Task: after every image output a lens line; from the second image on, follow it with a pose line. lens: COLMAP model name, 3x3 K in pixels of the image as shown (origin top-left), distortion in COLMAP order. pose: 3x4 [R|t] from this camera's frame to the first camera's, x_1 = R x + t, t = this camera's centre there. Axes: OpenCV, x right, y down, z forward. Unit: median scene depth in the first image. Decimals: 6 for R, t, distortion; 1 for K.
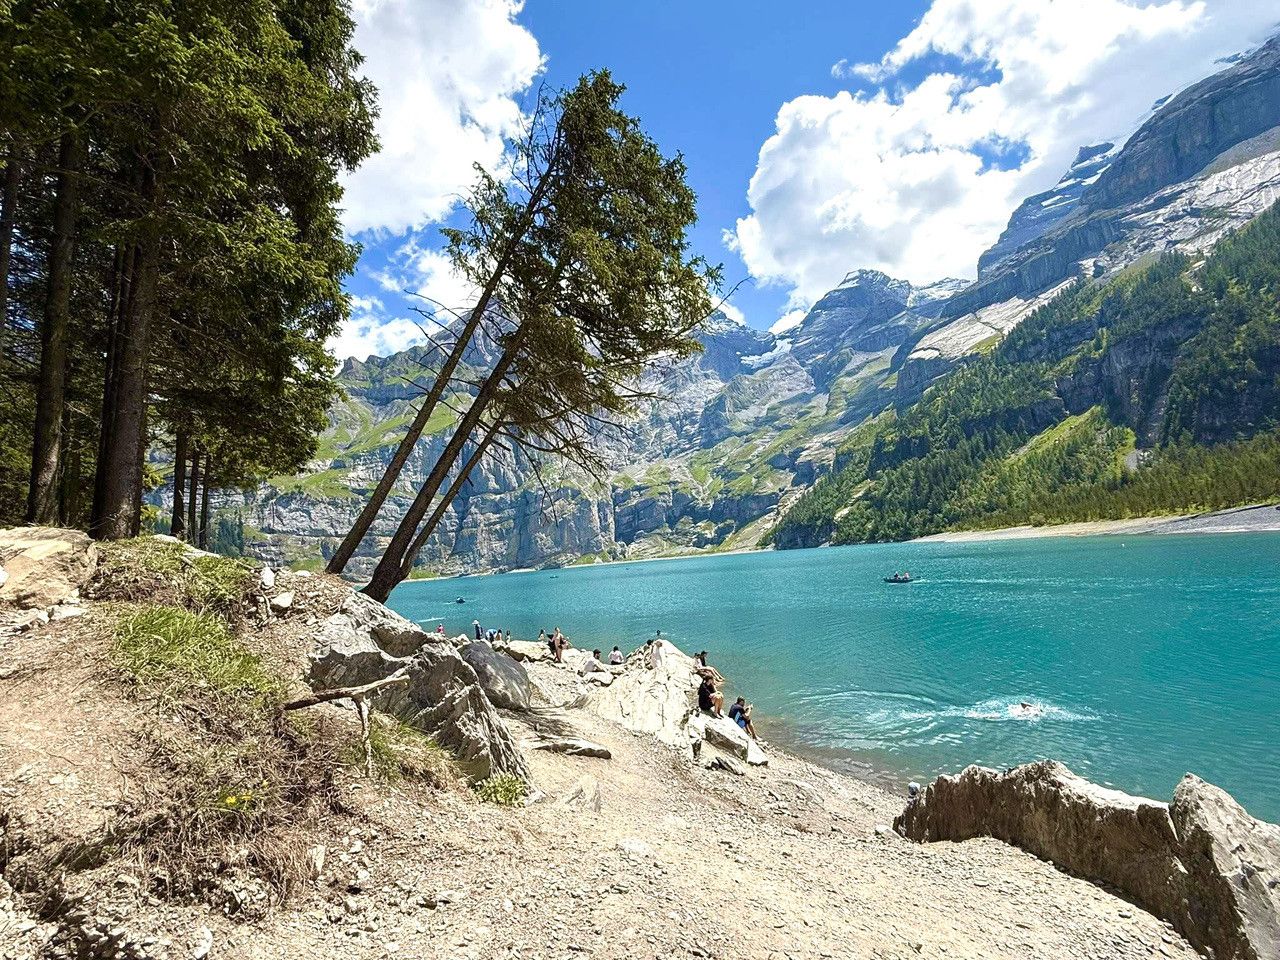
lens RADIAL K [[571.3, 0, 640.3], [0, 571.3, 476.6], [0, 0, 1]] dist [-0.001519, -0.000643]
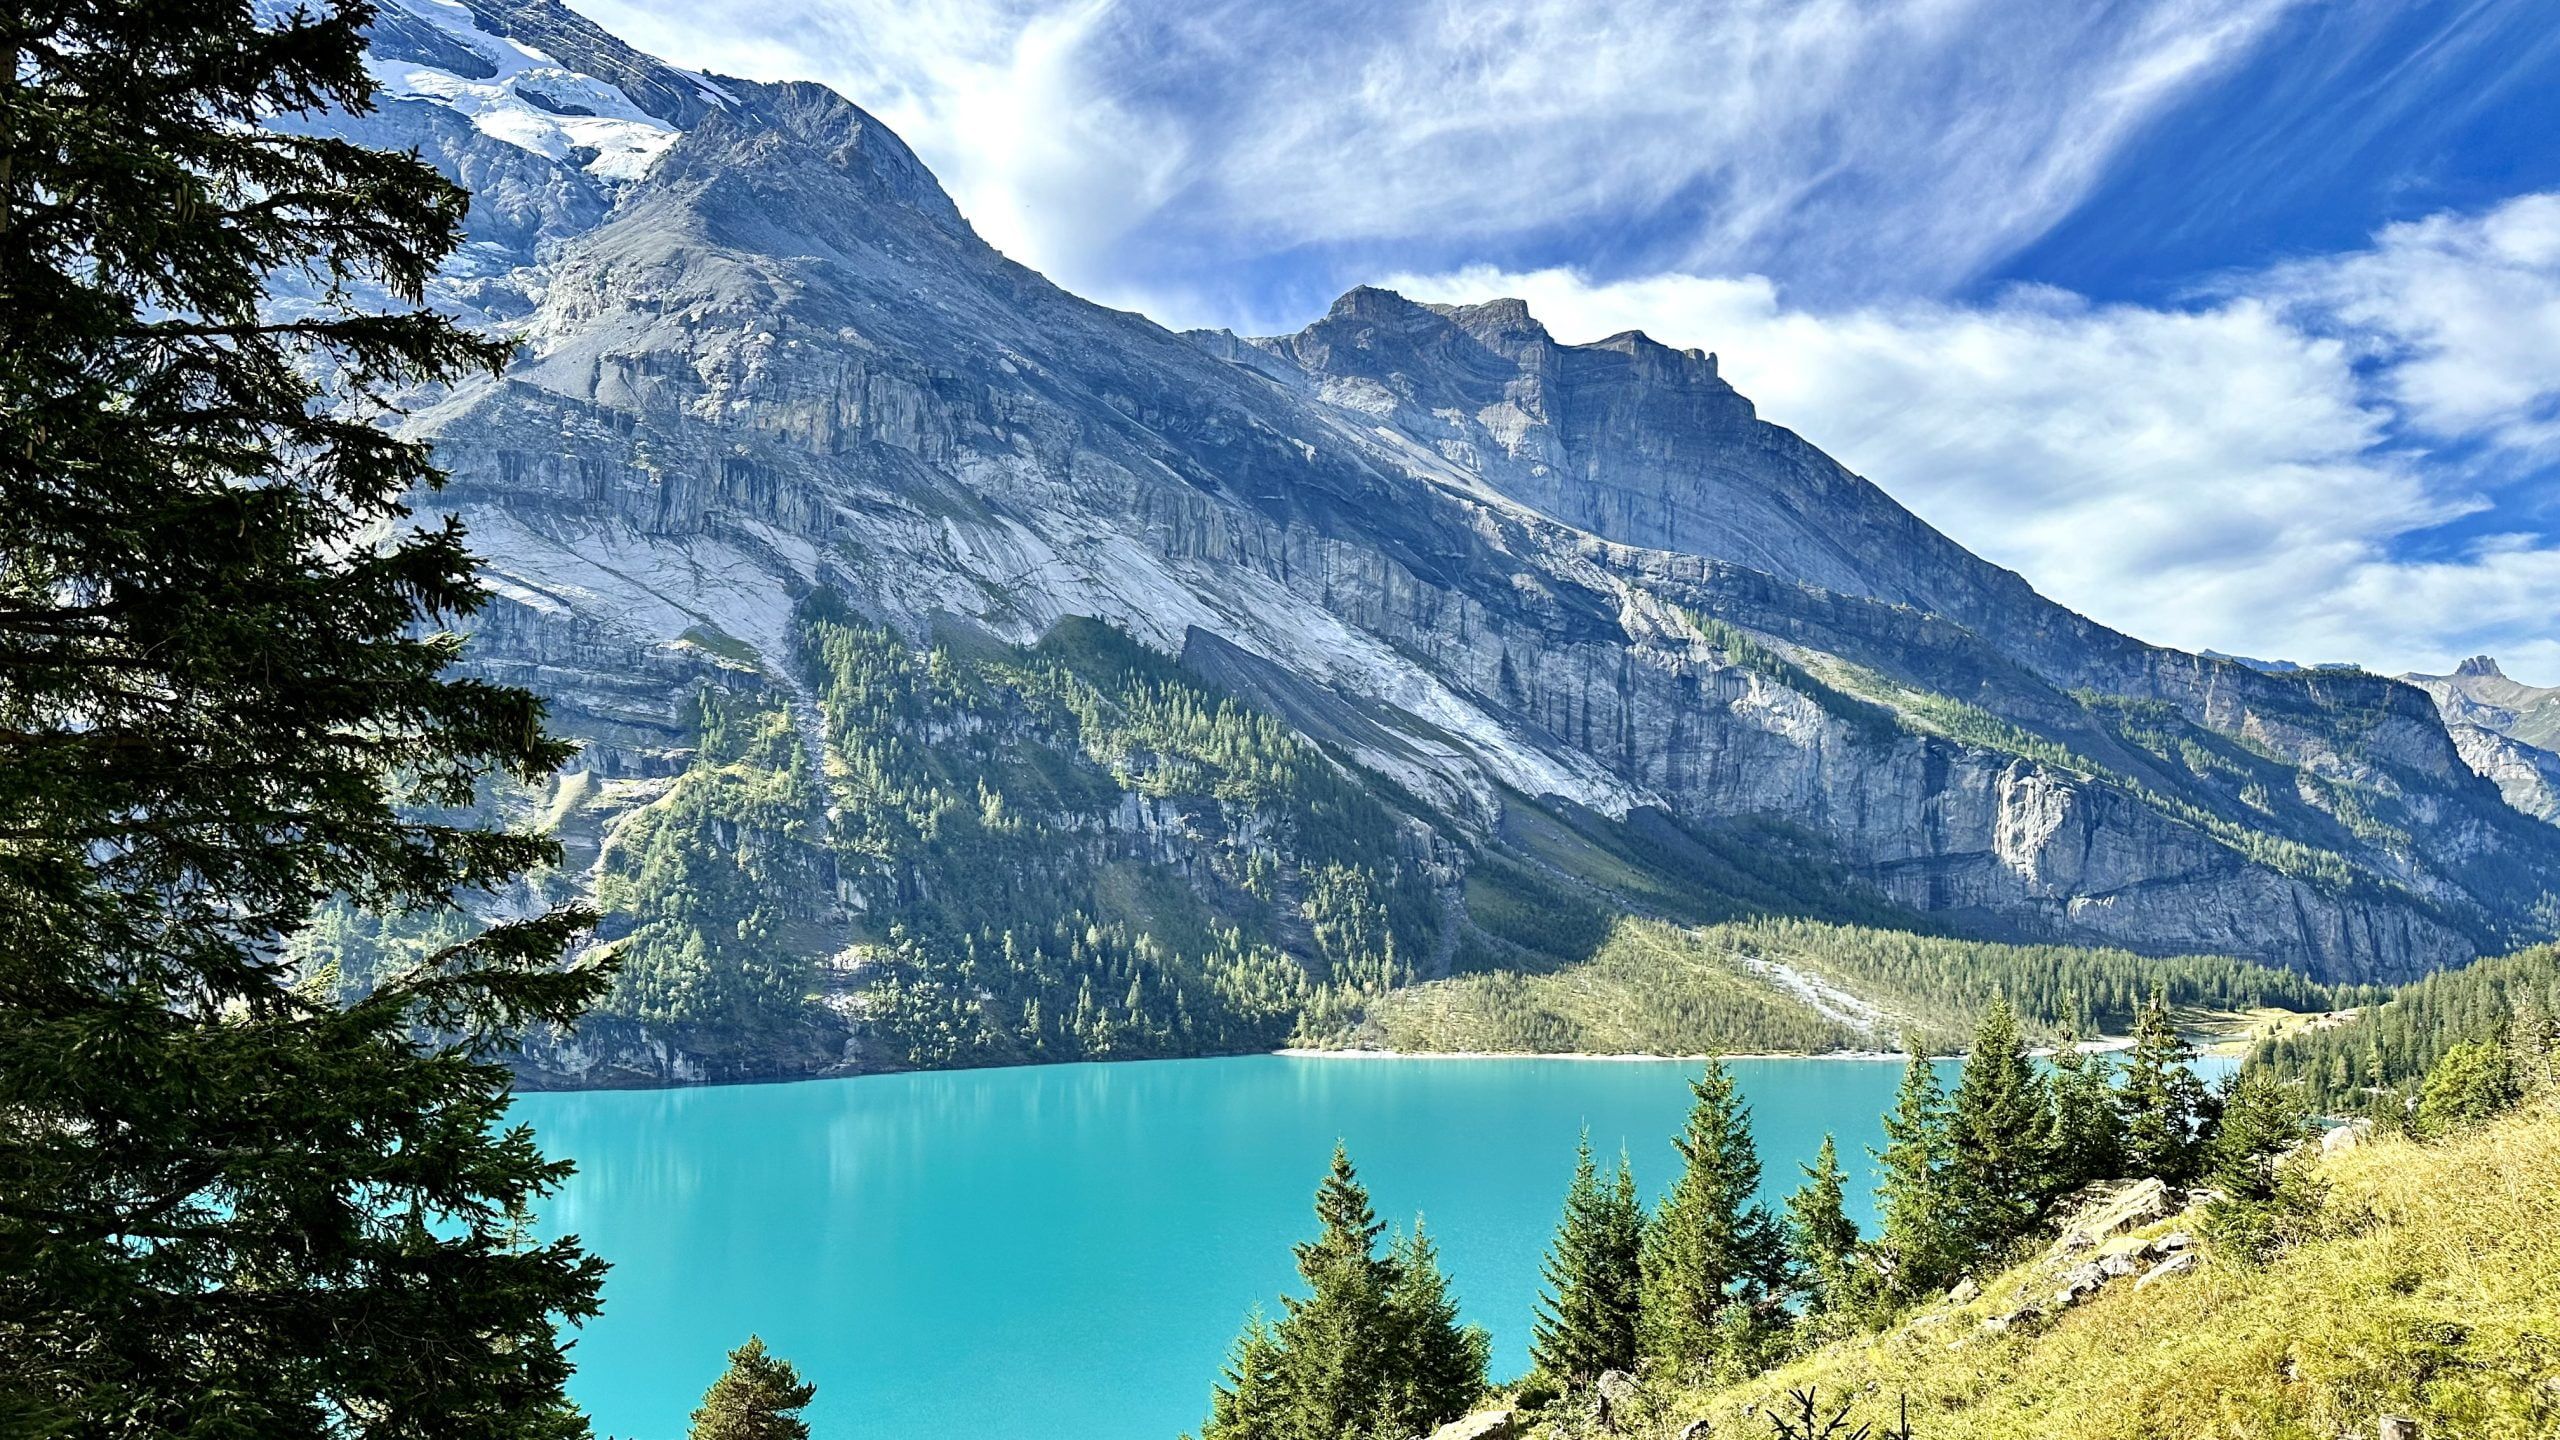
lens RADIAL K [[1776.6, 0, 1277.7], [0, 1776.6, 703.2], [0, 0, 1]] dist [0.180341, -0.394659]
pose [[-0.172672, 0.166662, 0.970777, -0.590739], [-0.114732, 0.975469, -0.187875, 0.030674], [-0.978275, -0.143820, -0.149315, 0.455909]]
